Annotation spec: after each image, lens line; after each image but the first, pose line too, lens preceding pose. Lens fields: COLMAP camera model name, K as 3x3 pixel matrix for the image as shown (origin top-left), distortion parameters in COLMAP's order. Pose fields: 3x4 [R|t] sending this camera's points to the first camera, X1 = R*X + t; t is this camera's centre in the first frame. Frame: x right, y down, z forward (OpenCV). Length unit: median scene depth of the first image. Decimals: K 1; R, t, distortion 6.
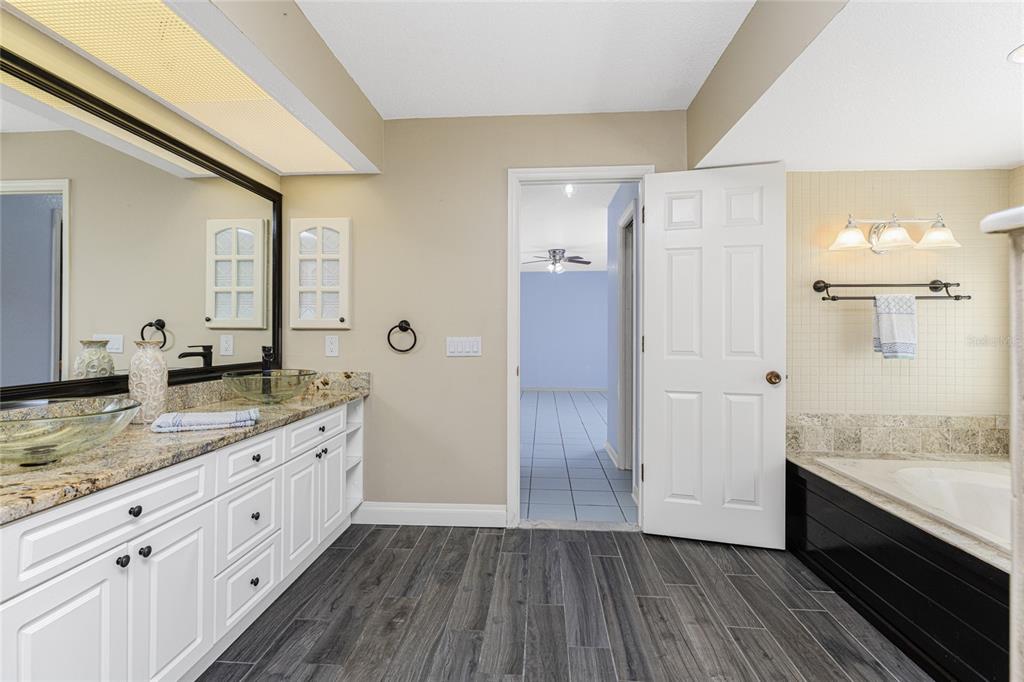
lens RADIAL K [[479.0, 0, 508.6], [0, 479.0, 333.9], [0, 0, 1]] dist [0.000073, 0.000117]
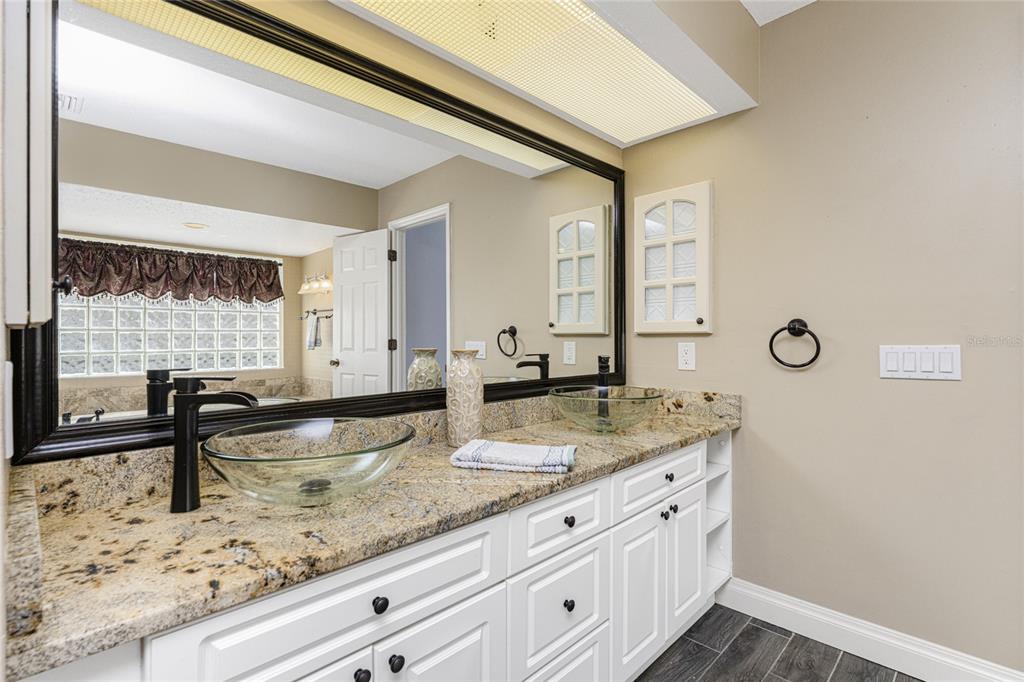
lens RADIAL K [[466.9, 0, 507.9], [0, 466.9, 336.7], [0, 0, 1]] dist [0.001024, 0.000018]
pose [[0.740101, -0.008293, -0.672445, -0.097453], [0.004686, 0.999963, -0.007175, -0.002086], [0.672480, 0.002159, 0.740112, 0.314785]]
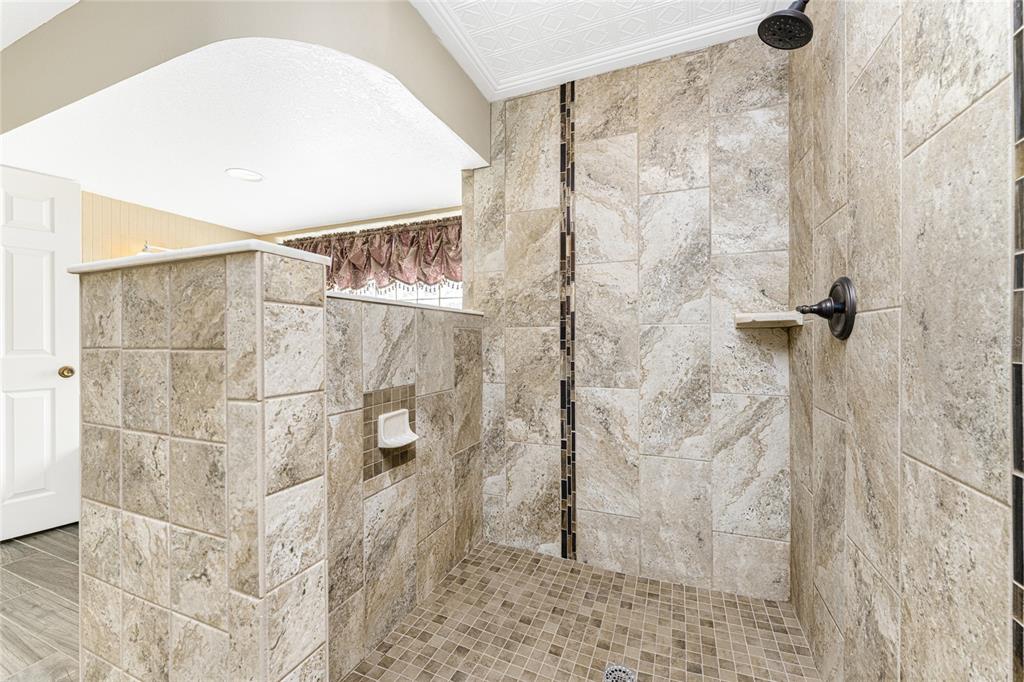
lens RADIAL K [[409.5, 0, 505.3], [0, 409.5, 340.2], [0, 0, 1]] dist [-0.001225, -0.000145]
pose [[0.322713, -0.007937, 0.946464, -0.019902], [0.005677, 0.999963, 0.006450, 0.017133], [-0.946480, 0.003292, 0.322746, -0.275732]]
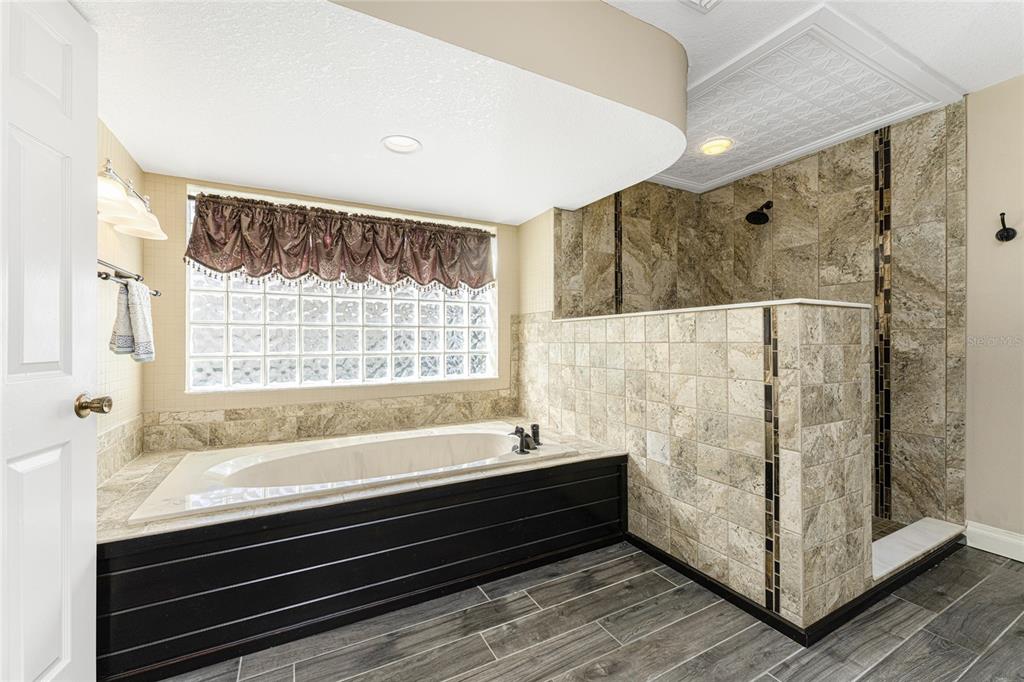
lens RADIAL K [[413.2, 0, 503.9], [0, 413.2, 340.9], [0, 0, 1]] dist [-0.001481, -0.000266]
pose [[-0.521931, -0.003876, 0.852979, -0.107123], [0.000560, 0.999988, 0.004887, 0.014550], [-0.852988, 0.003029, -0.521923, 0.872292]]
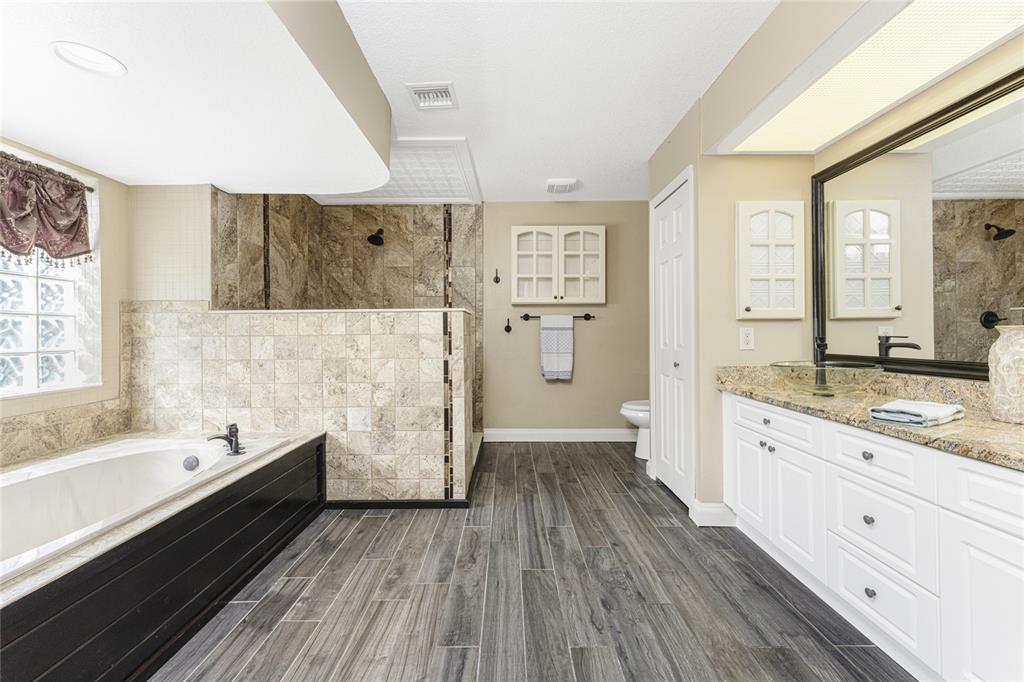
lens RADIAL K [[414.6, 0, 506.1], [0, 414.6, 337.4], [0, 0, 1]] dist [-0.001844, -0.000246]
pose [[-0.997982, 0.002130, -0.063465, 0.147669], [0.001467, 0.999944, 0.010502, 0.018557], [0.063484, 0.010387, -0.997929, 1.241964]]
